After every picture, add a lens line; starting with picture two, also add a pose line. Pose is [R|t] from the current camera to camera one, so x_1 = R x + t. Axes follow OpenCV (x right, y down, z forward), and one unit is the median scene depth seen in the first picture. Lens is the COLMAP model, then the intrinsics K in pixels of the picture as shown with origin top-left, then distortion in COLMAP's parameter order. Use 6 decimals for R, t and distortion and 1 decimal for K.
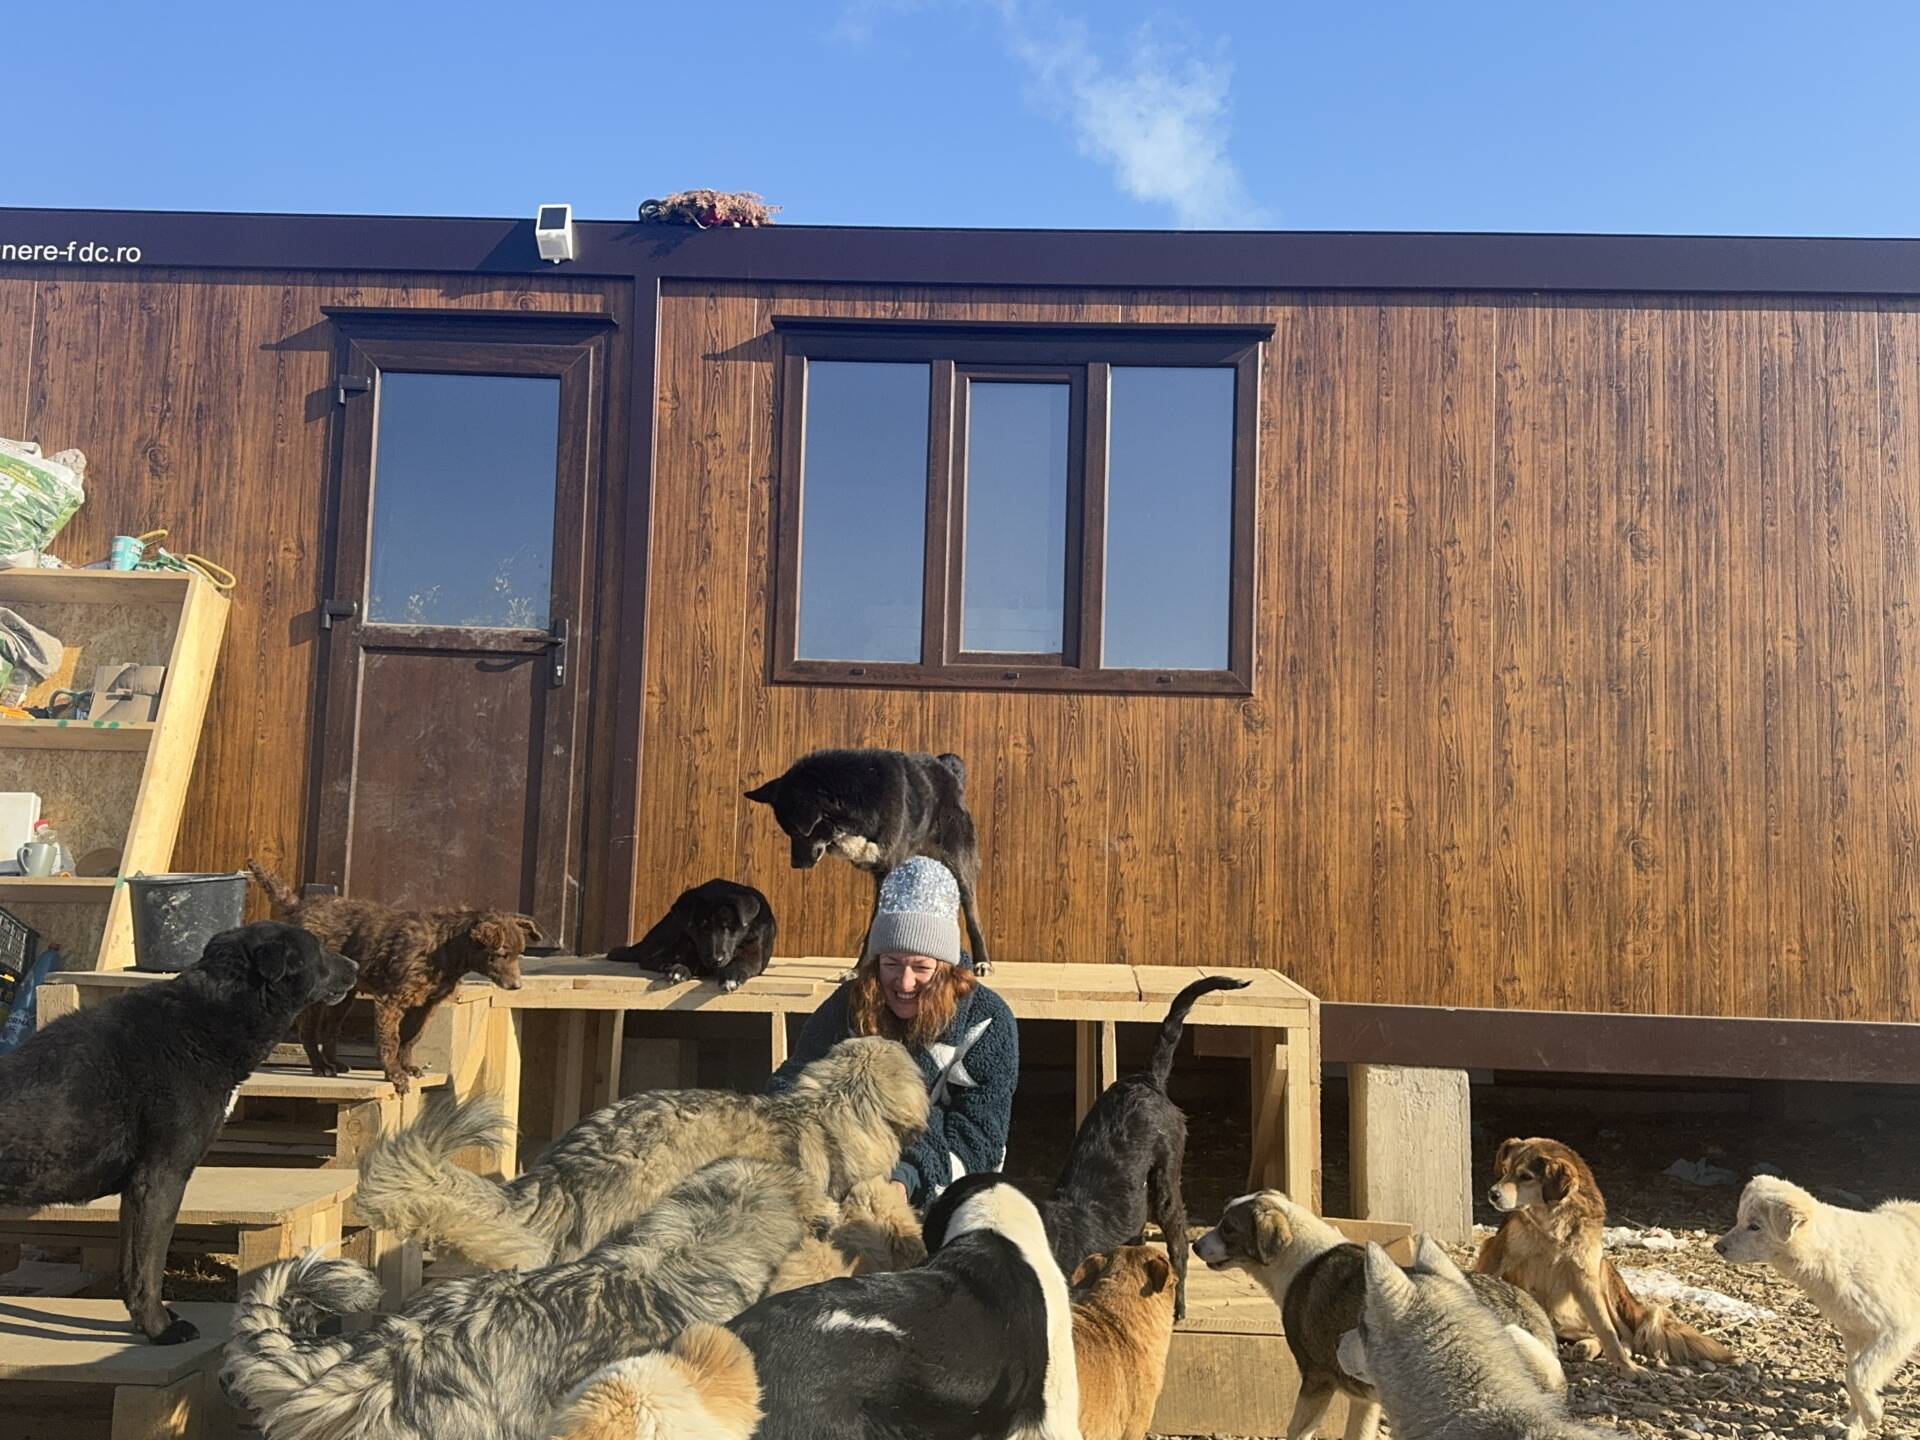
lens RADIAL K [[1682.4, 0, 964.1], [0, 1682.4, 718.3], [0, 0, 1]] dist [0.090129, 0.001647]
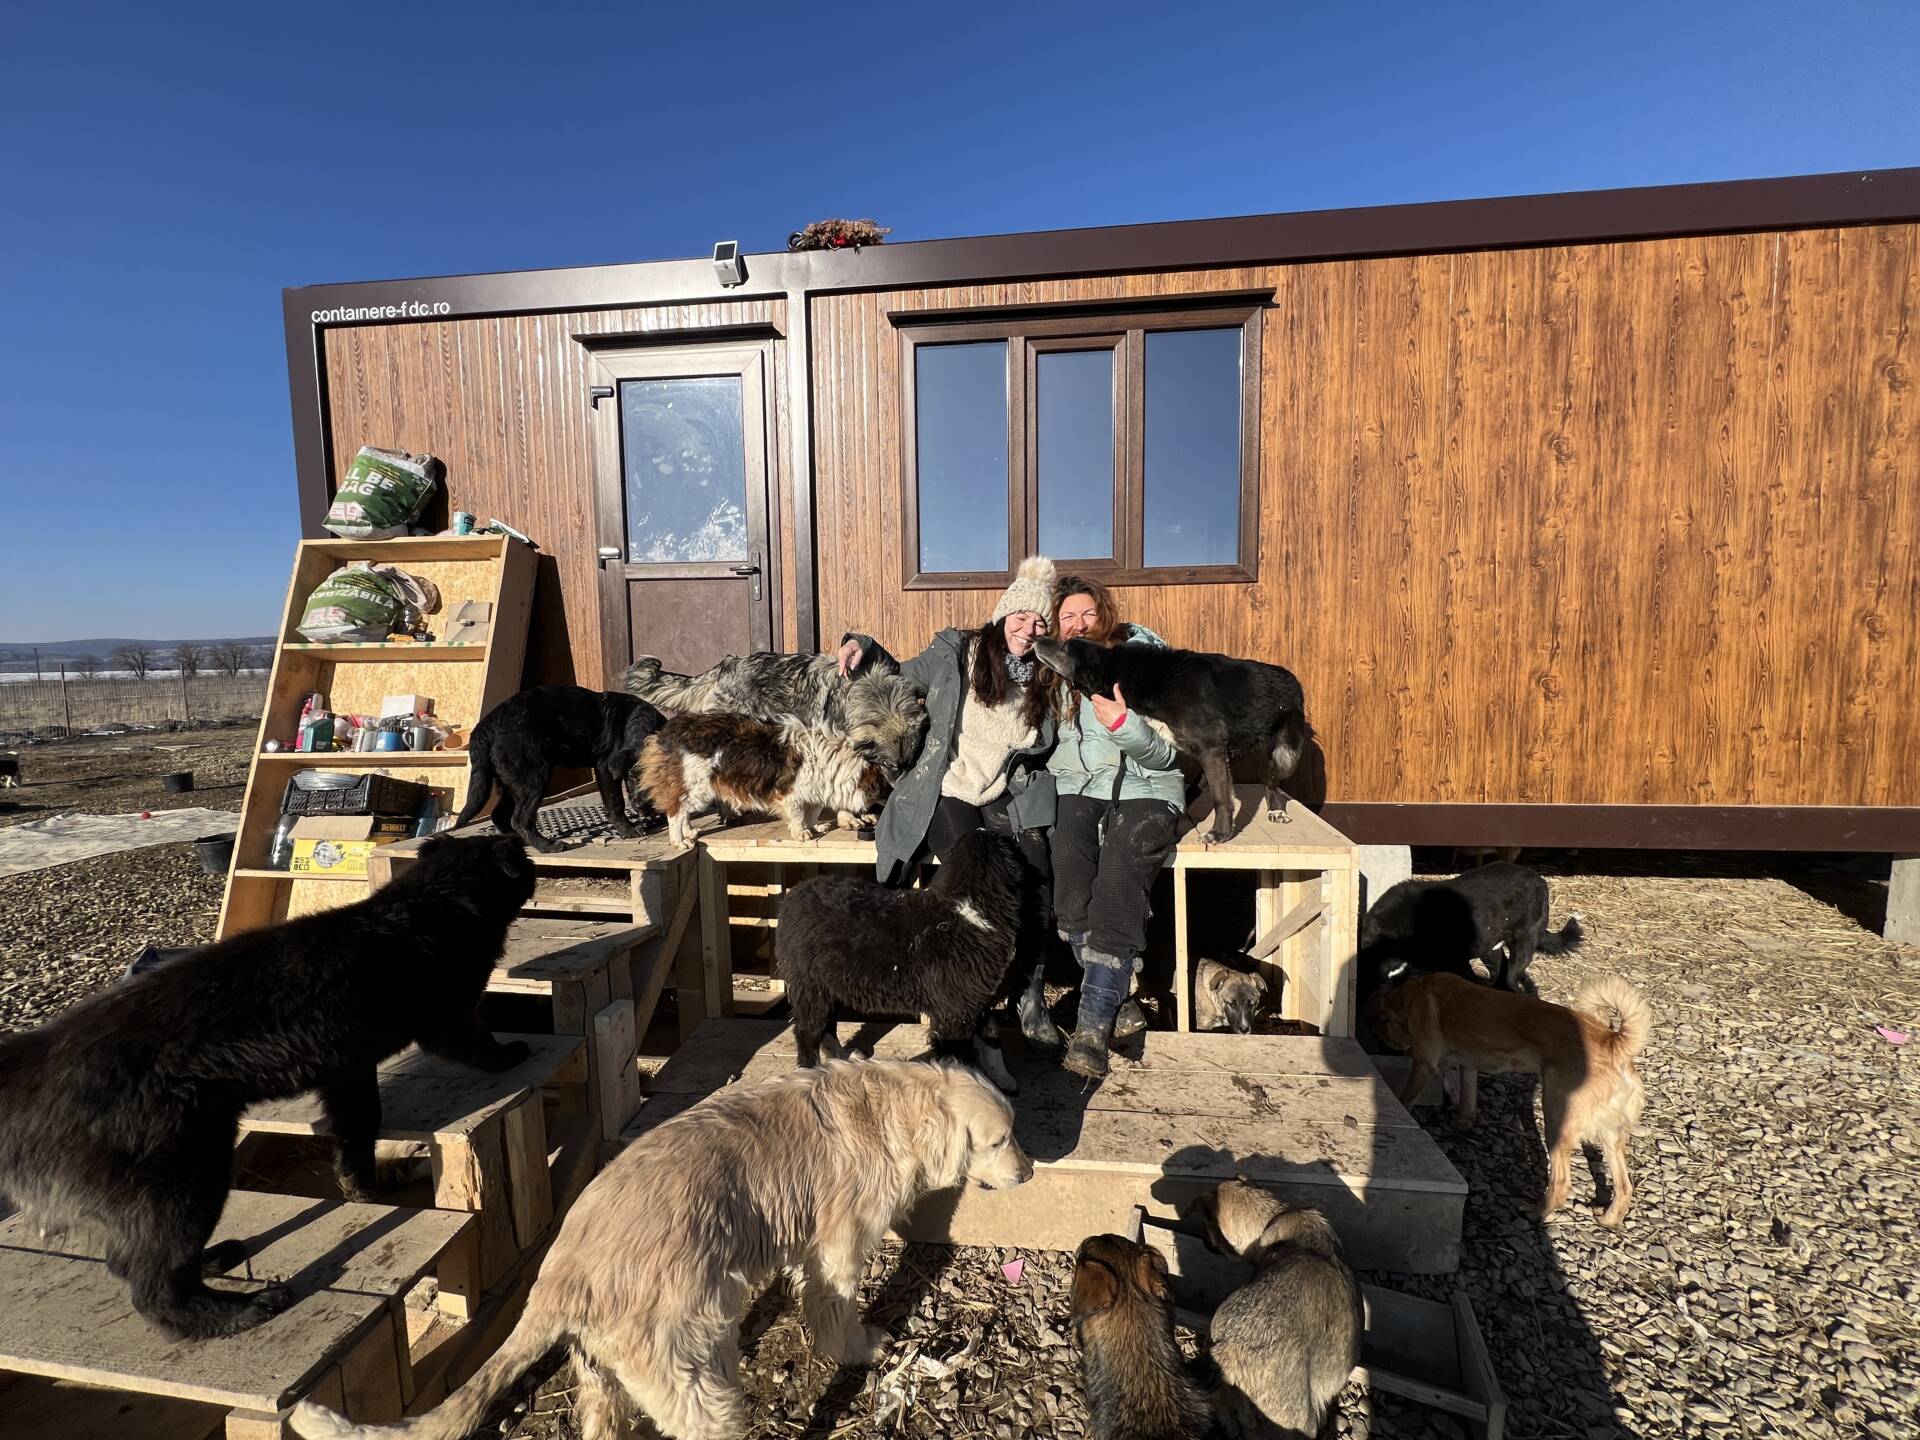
lens RADIAL K [[771.2, 0, 962.9], [0, 771.2, 722.2], [0, 0, 1]] dist [-0.000619, 0.000130]
pose [[0.995464, -0.033947, -0.088877, -0.011702], [0.047952, 0.985865, 0.160531, -0.013828], [0.082171, -0.164065, 0.983021, 0.357163]]
